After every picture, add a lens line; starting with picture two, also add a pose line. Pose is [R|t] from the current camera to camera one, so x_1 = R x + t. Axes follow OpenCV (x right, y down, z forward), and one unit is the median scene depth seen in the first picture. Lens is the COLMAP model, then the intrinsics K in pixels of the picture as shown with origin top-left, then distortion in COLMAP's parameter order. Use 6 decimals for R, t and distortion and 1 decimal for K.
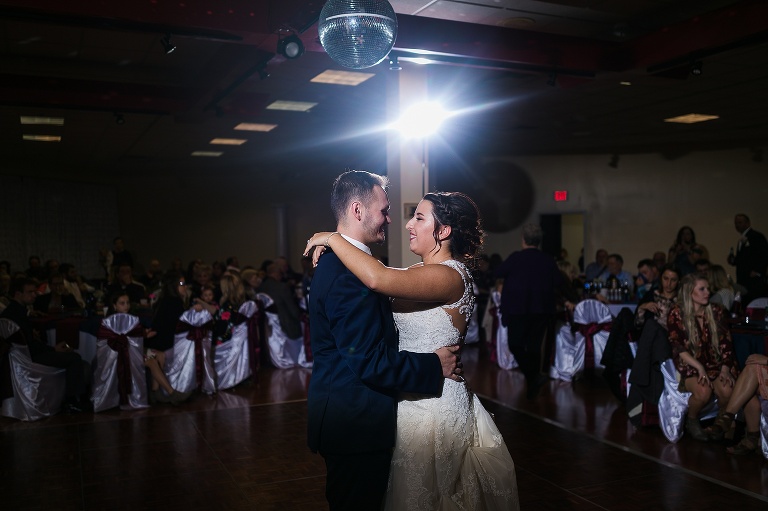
lens RADIAL K [[742.8, 0, 384.0], [0, 742.8, 255.5], [0, 0, 1]] dist [0.014274, -0.003720]
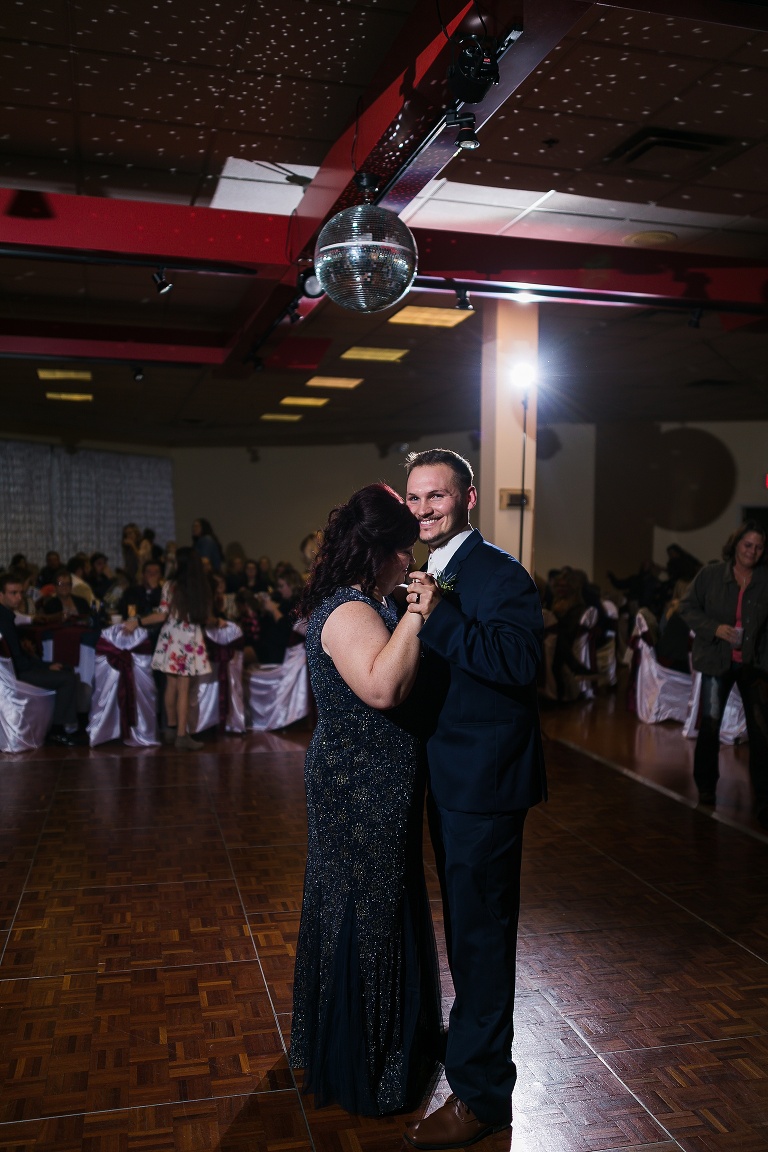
lens RADIAL K [[1041.6, 0, 384.0], [0, 1041.6, 576.0], [0, 0, 1]] dist [0.008986, 0.014625]
pose [[0.984701, 0.030872, -0.171498, 0.100138], [-0.028038, 0.999428, 0.018919, -0.000454], [0.171984, -0.013821, 0.985003, -0.033920]]
